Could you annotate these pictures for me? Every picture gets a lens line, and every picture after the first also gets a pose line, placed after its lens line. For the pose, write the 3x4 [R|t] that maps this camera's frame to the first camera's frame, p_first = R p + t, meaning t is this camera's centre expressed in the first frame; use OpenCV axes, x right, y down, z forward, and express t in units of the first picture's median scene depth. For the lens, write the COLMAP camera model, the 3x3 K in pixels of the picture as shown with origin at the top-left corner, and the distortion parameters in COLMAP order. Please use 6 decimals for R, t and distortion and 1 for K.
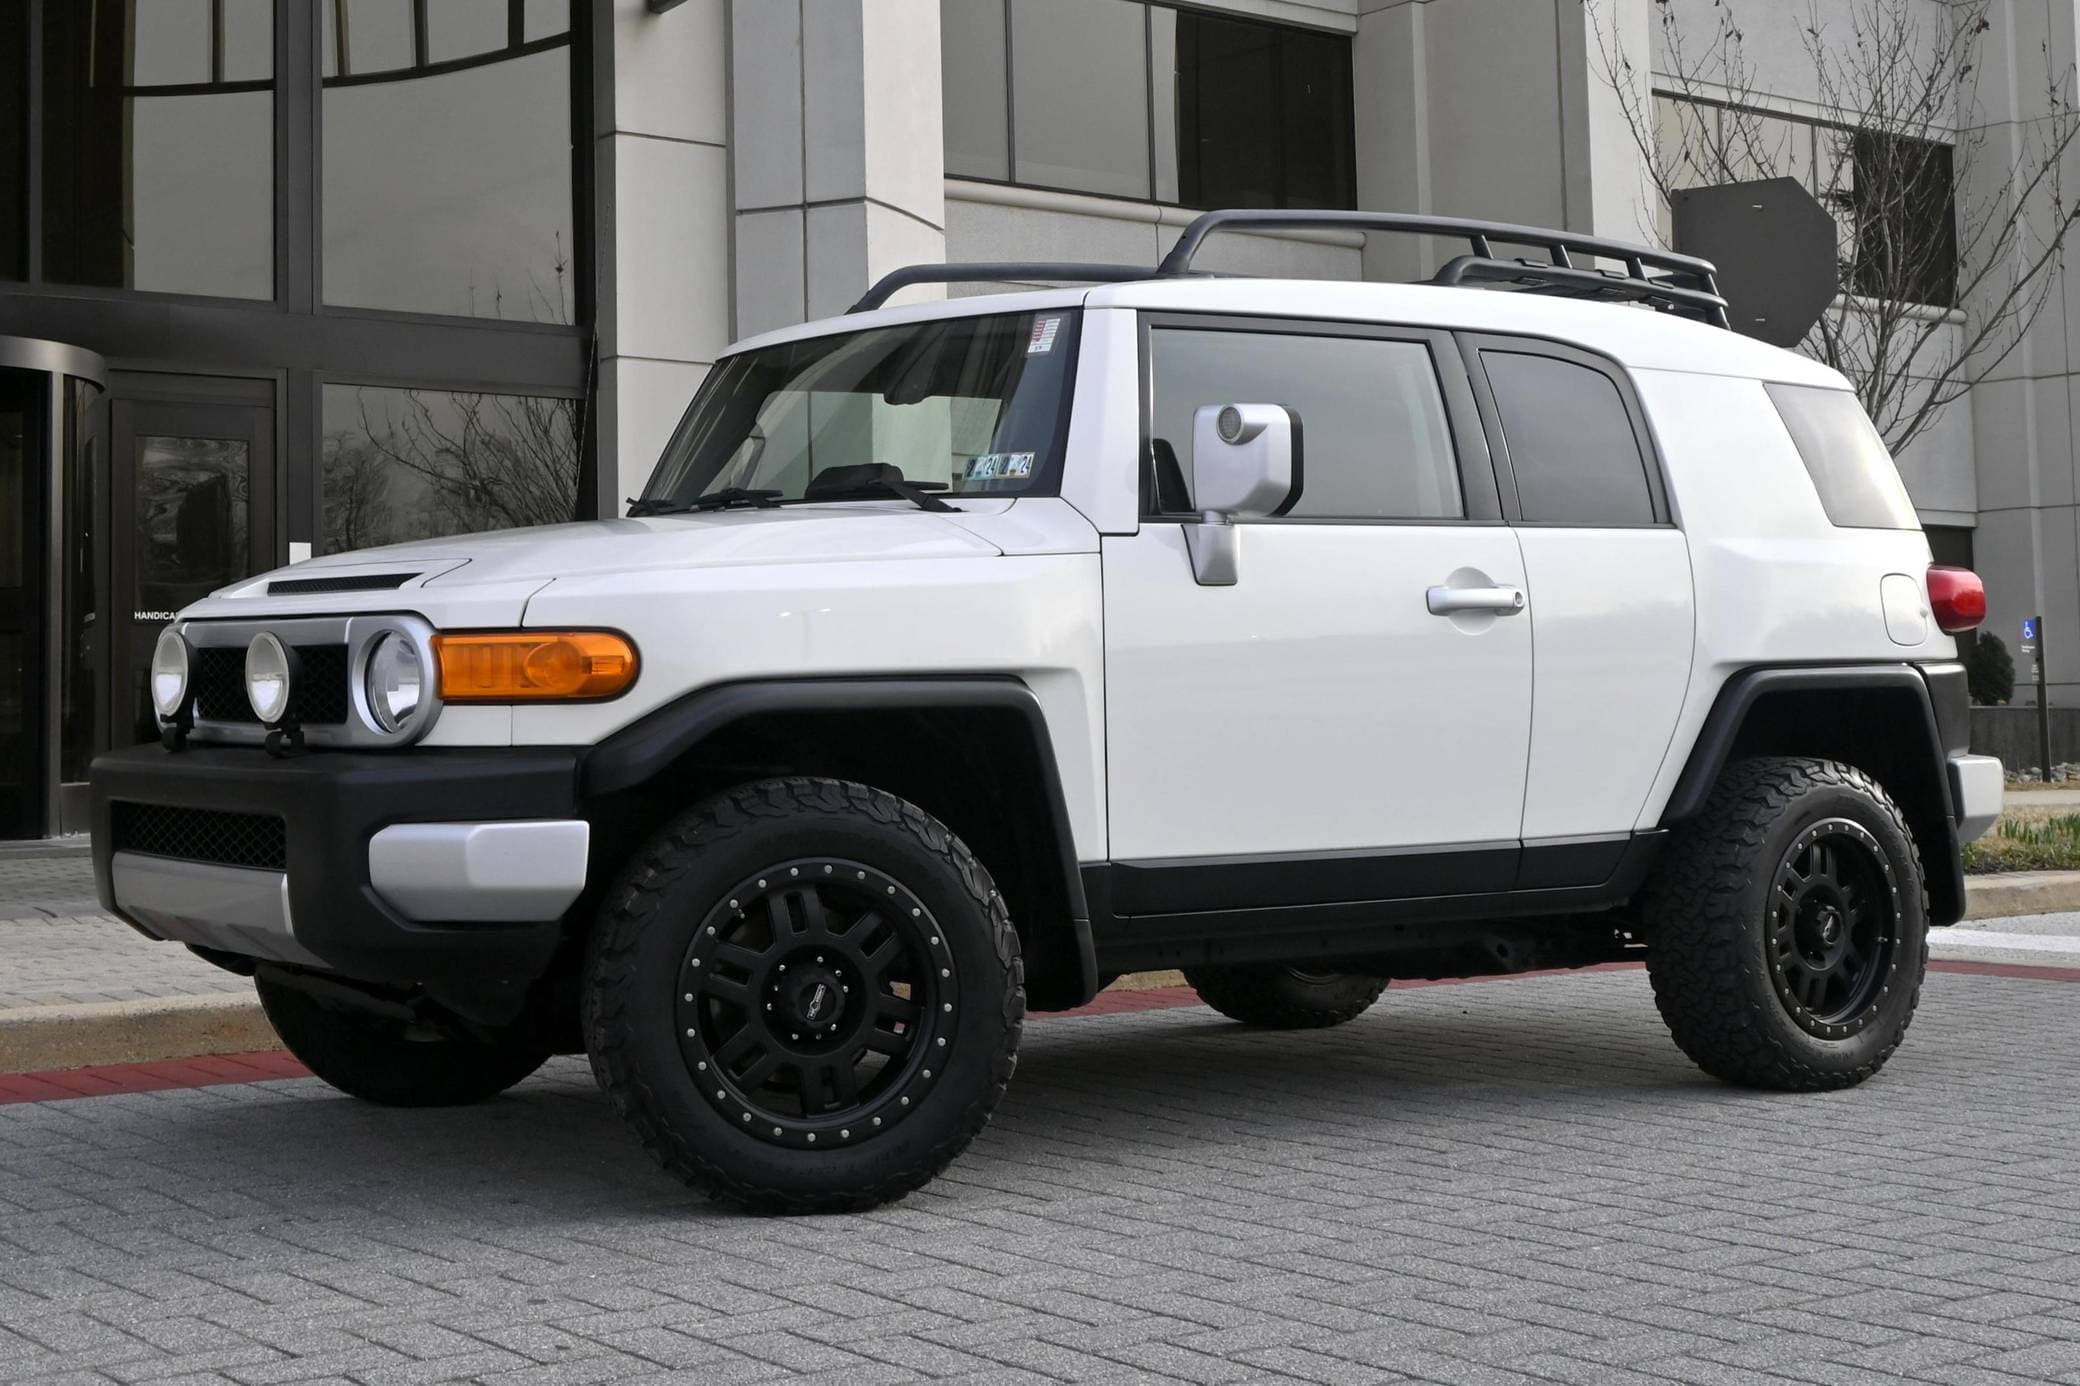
lens RADIAL K [[3269.4, 0, 985.5], [0, 3269.4, 646.9], [0, 0, 1]] dist [0.005405, 0.006385]
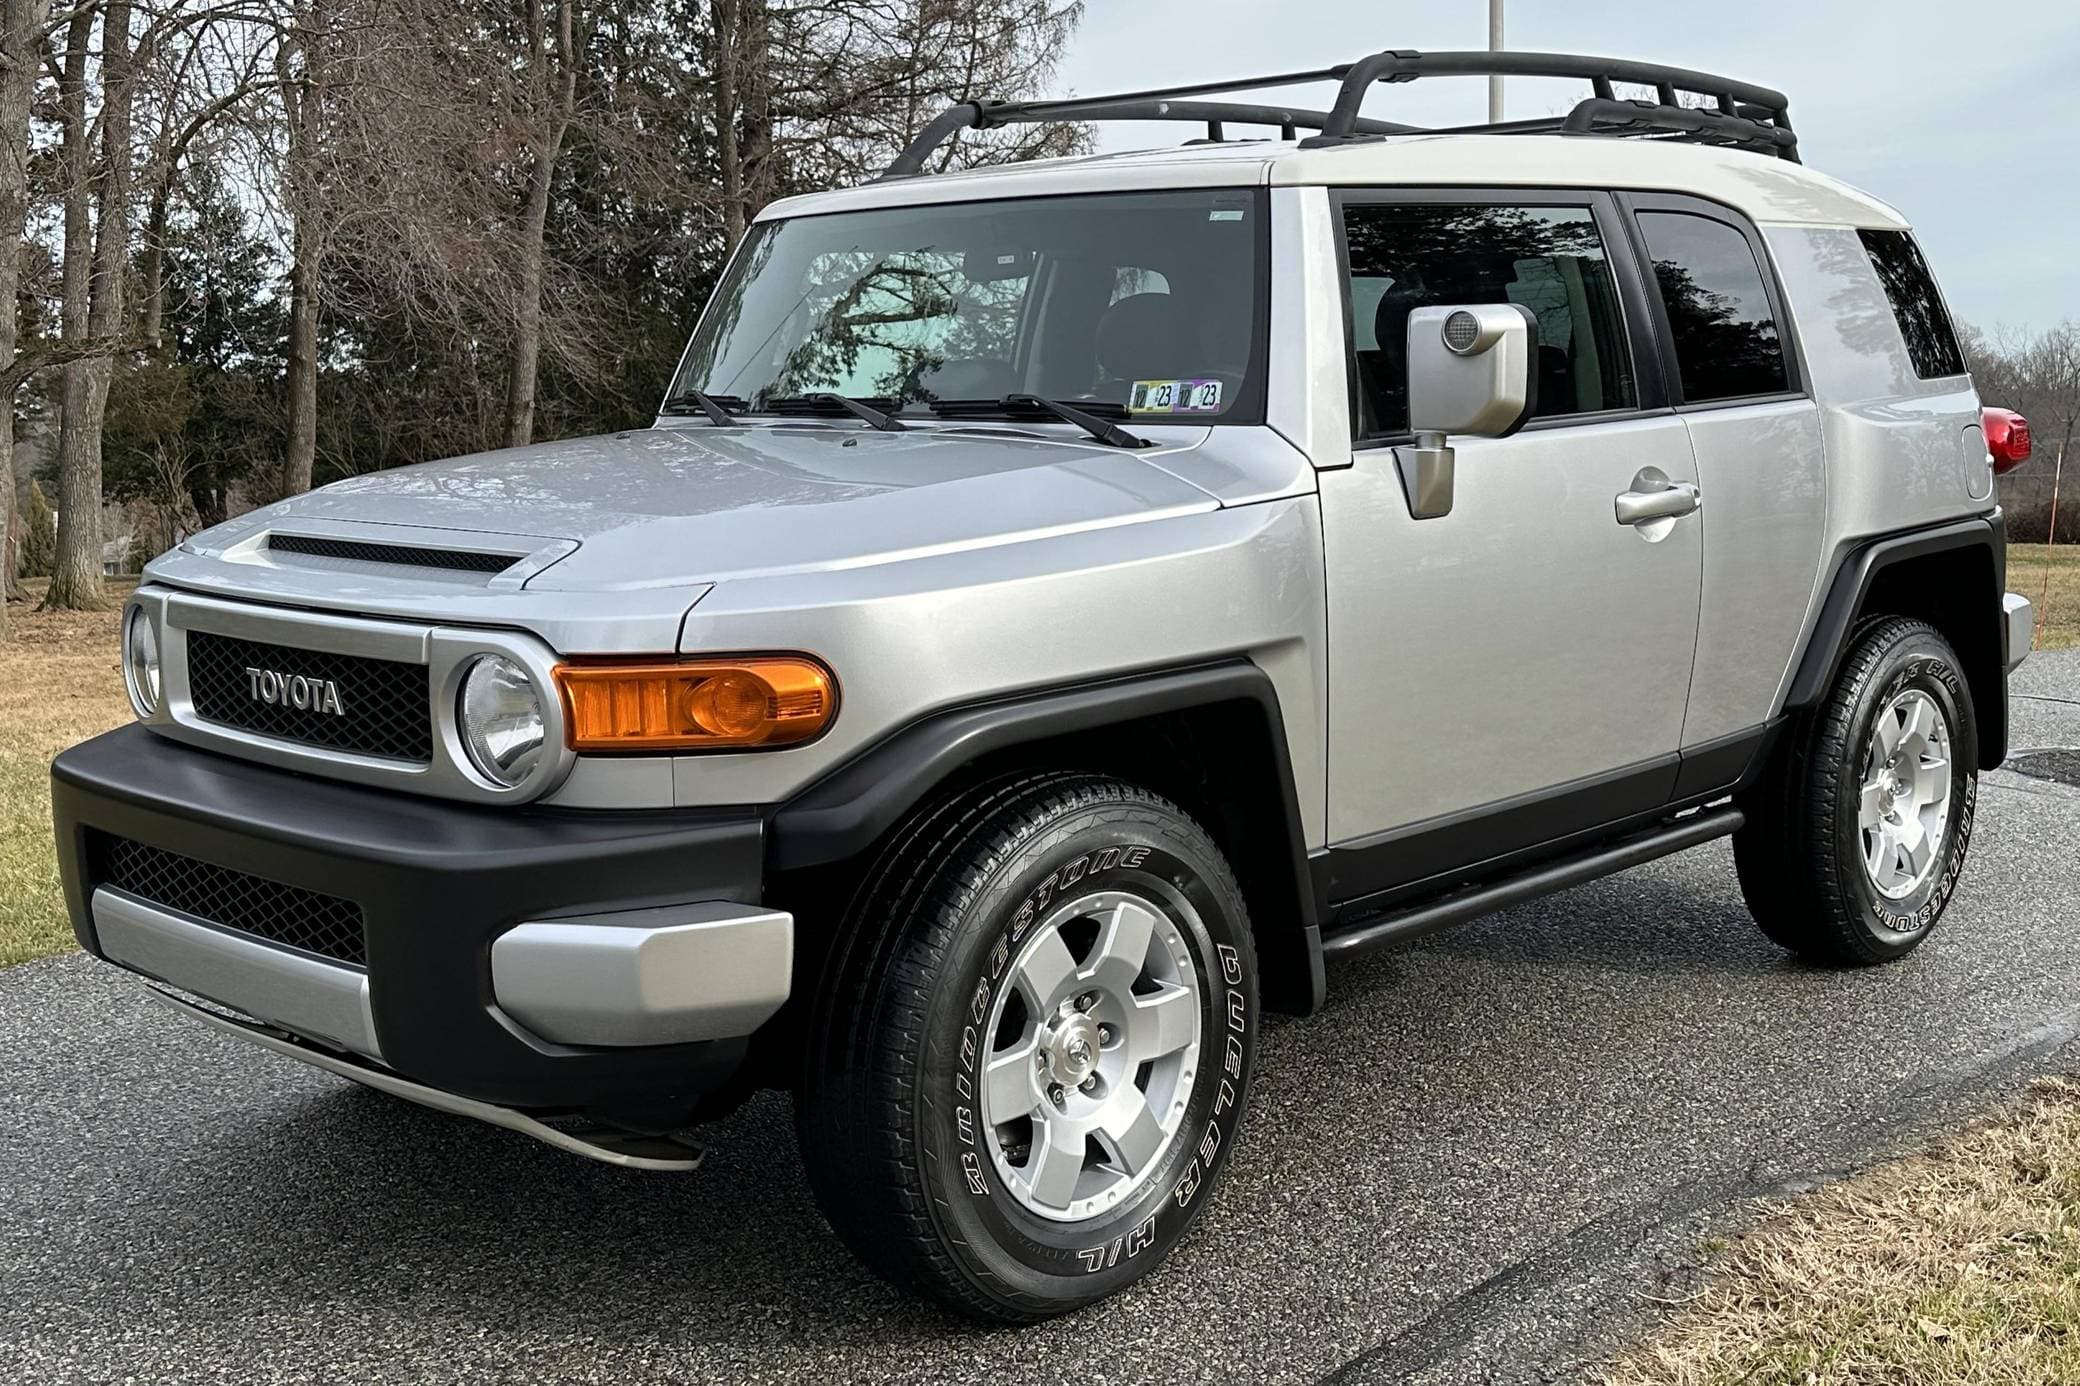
lens RADIAL K [[2394.6, 0, 1040.0], [0, 2394.6, 693.0], [0, 0, 1]] dist [0.132276, -0.014866]
pose [[0.986412, -0.042954, 0.158578, -0.134615], [0.017505, 0.987201, 0.158515, -0.076395], [-0.163358, -0.153585, 0.974539, 0.399338]]
